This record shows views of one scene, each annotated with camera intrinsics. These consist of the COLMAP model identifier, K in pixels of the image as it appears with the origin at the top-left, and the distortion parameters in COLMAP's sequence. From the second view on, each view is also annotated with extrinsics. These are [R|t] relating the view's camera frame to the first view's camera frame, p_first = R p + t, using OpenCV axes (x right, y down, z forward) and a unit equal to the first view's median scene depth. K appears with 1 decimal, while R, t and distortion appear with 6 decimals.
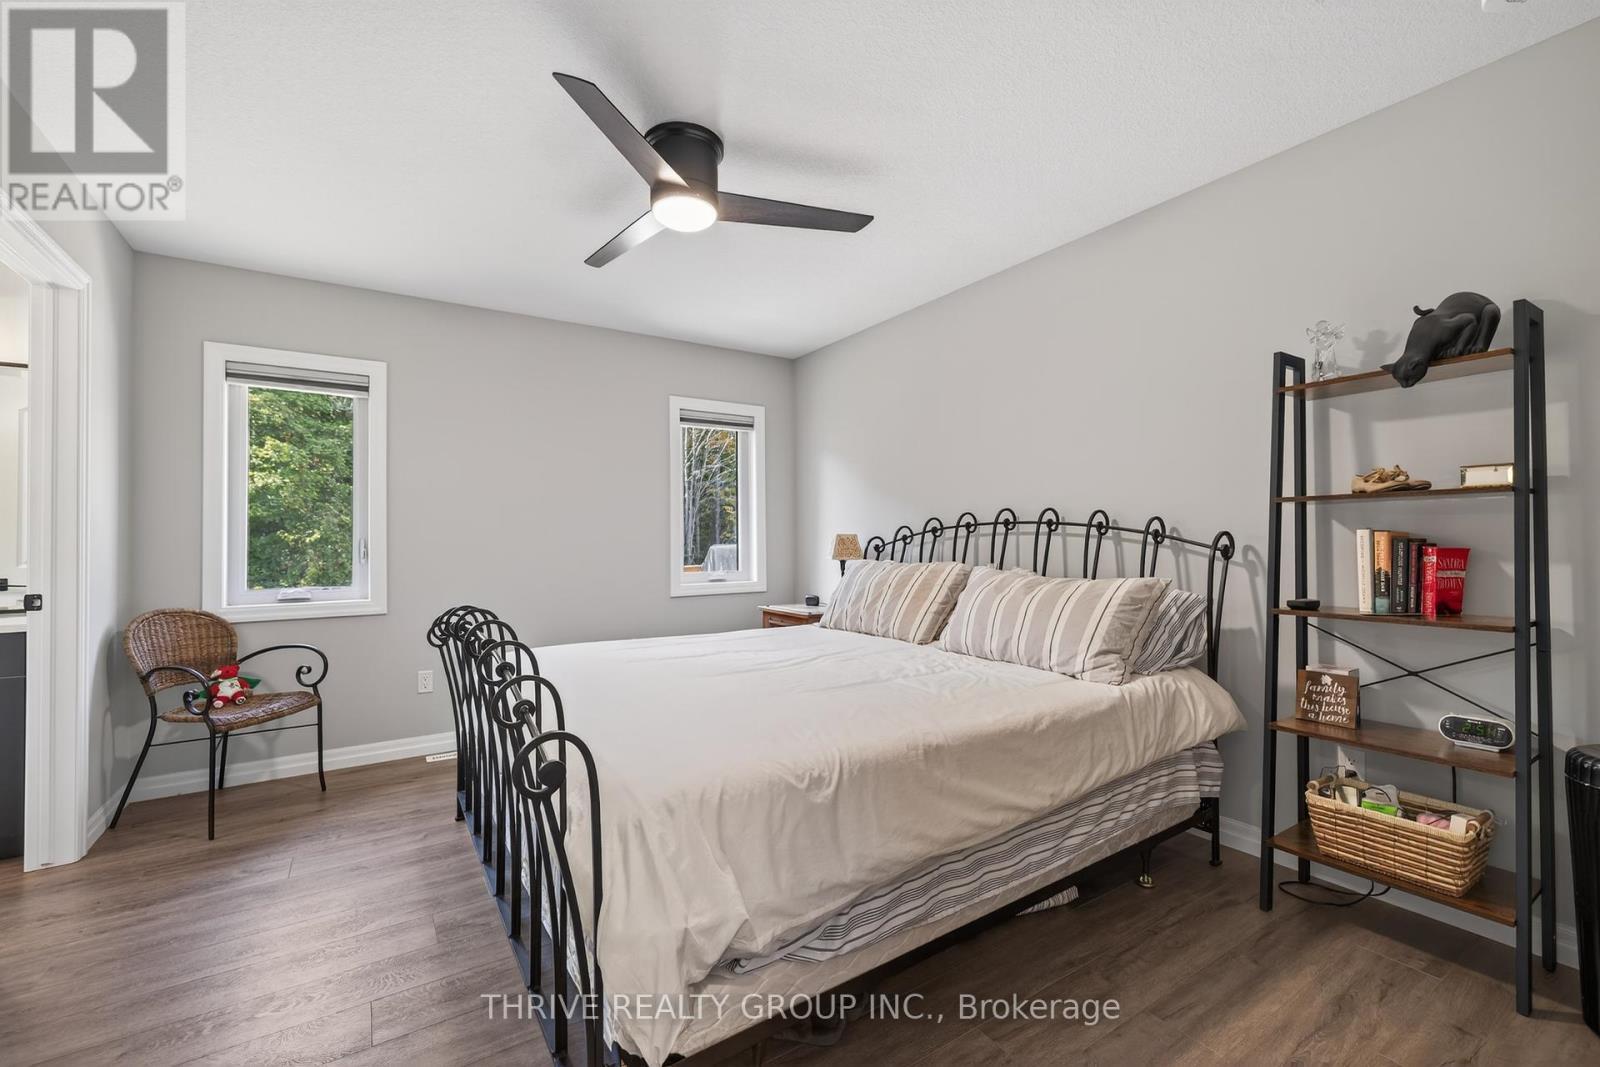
lens RADIAL K [[676.4, 0, 800.0], [0, 676.4, 533.5], [0, 0, 1]] dist [-0.000900, -0.000029]
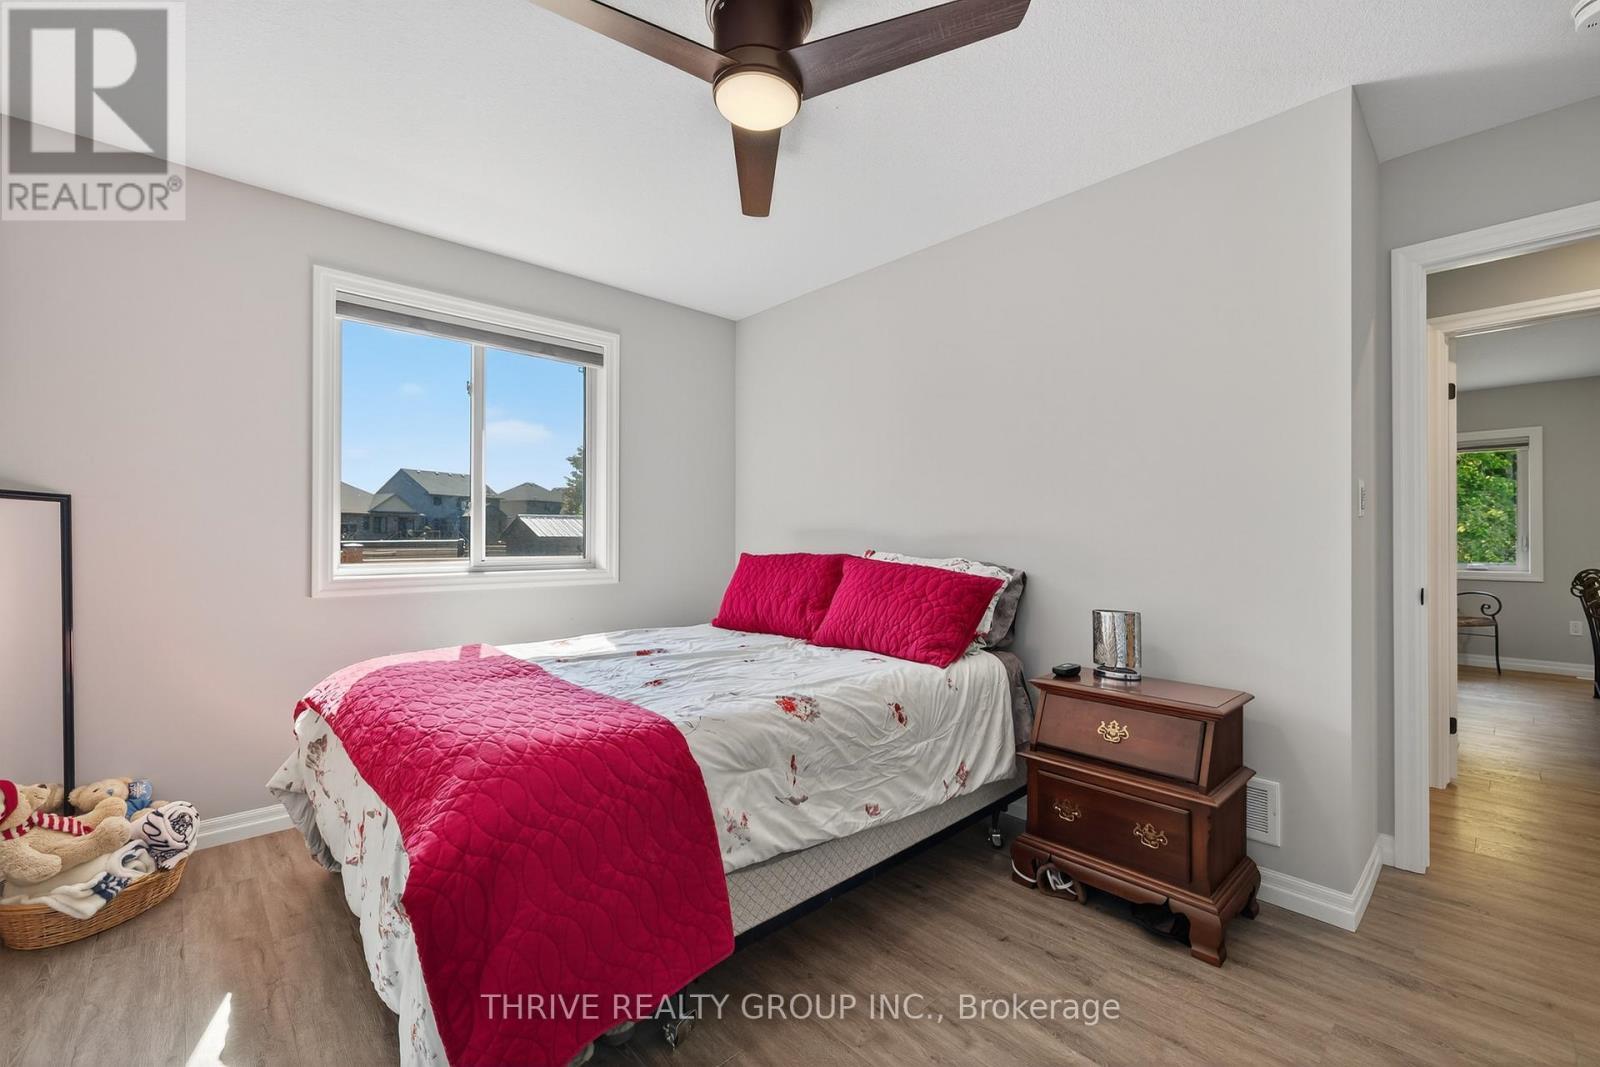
lens RADIAL K [[676.4, 0, 800.0], [0, 676.4, 533.5], [0, 0, 1]] dist [-0.000900, -0.000029]
pose [[0.182094, -0.000549, -0.983281, 0.685572], [0.008631, 0.999962, 0.001040, -0.011975], [0.983243, -0.008676, 0.182092, -1.091471]]
